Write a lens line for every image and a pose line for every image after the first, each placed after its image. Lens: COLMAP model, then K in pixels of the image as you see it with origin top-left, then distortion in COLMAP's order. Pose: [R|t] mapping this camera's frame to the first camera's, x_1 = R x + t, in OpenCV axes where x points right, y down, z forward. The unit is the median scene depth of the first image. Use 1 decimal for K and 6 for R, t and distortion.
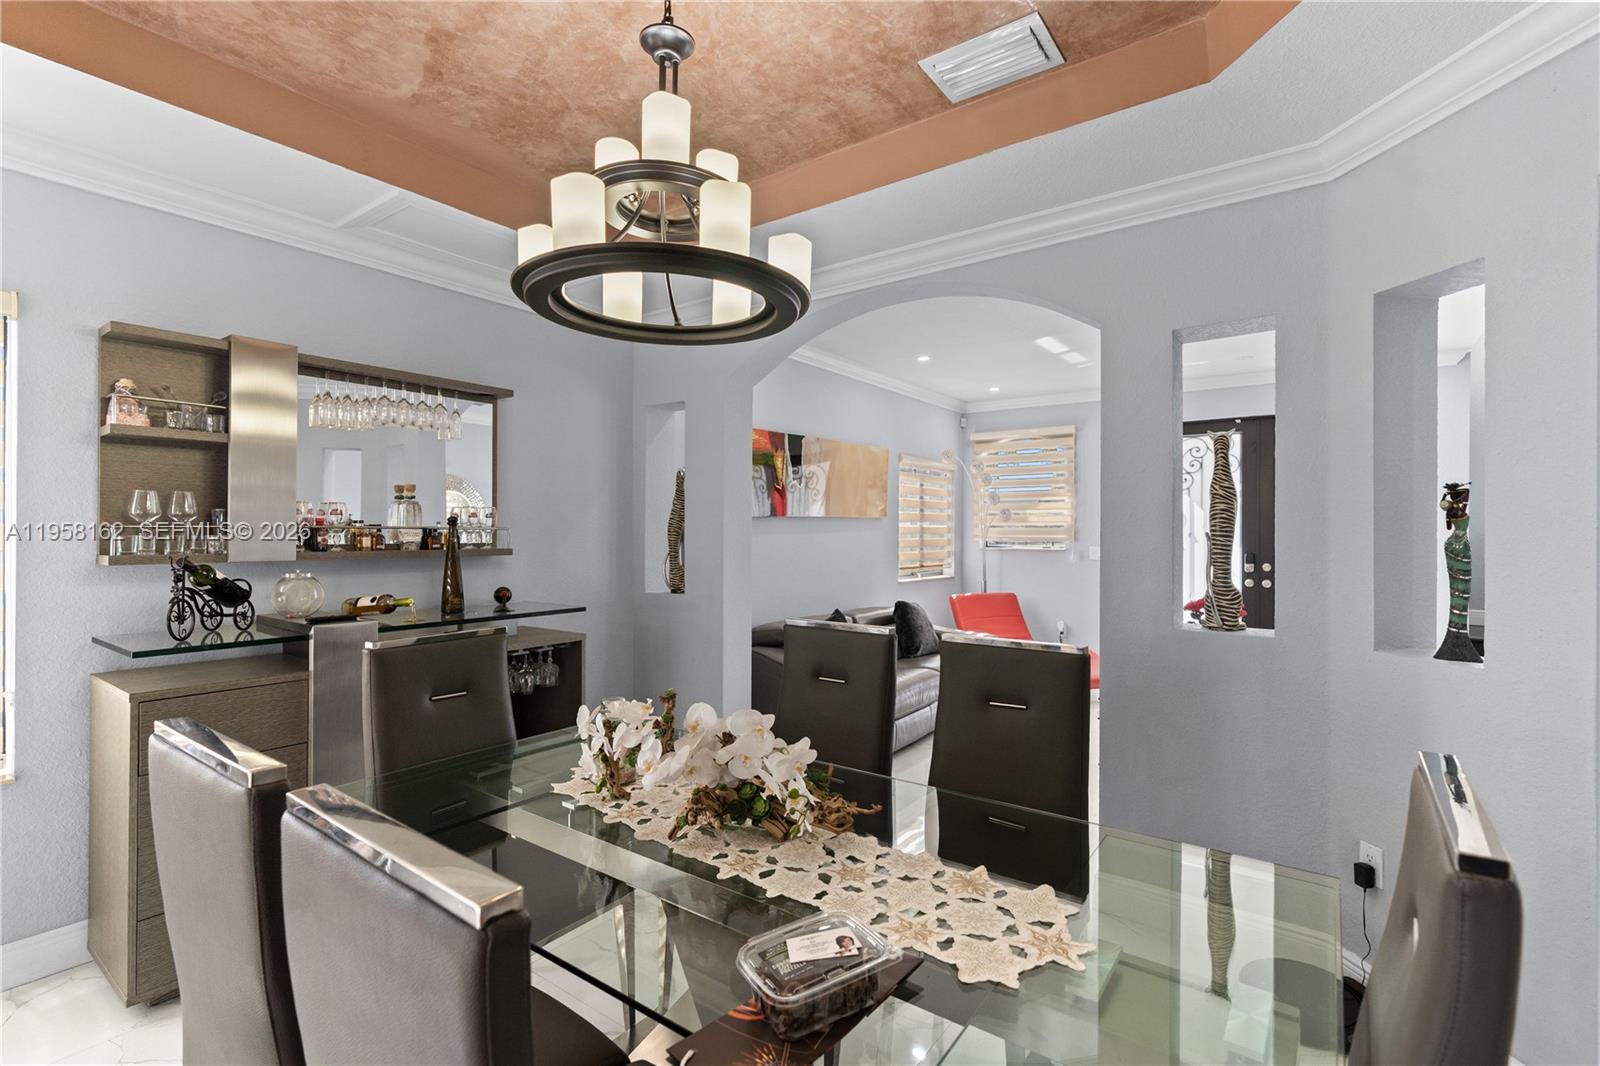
lens RADIAL K [[727.7, 0, 794.0], [0, 727.7, 531.9], [0, 0, 1]] dist [-0.006054, 0.000864]
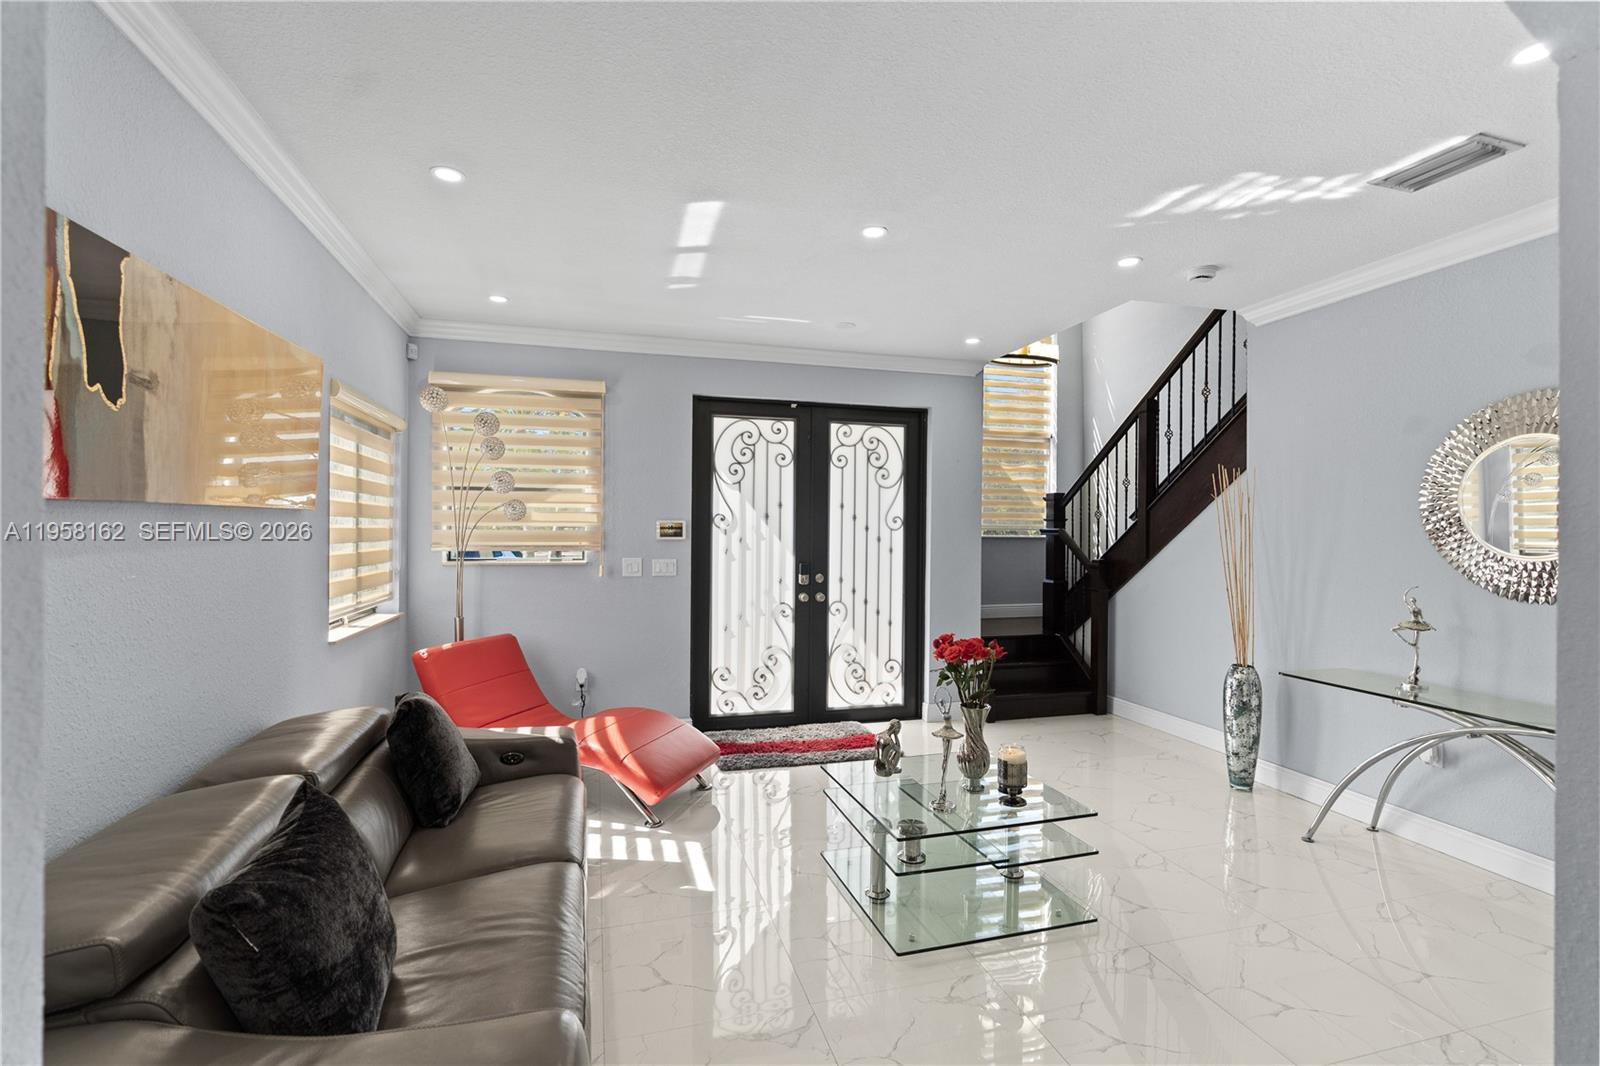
lens RADIAL K [[727.7, 0, 797.0], [0, 727.7, 528.4], [0, 0, 1]] dist [-0.006054, 0.000864]
pose [[0.613100, 0.005242, 0.789988, -0.049418], [-0.004331, 0.999985, -0.003274, -0.007507], [-0.789994, -0.001414, 0.613113, 0.480780]]
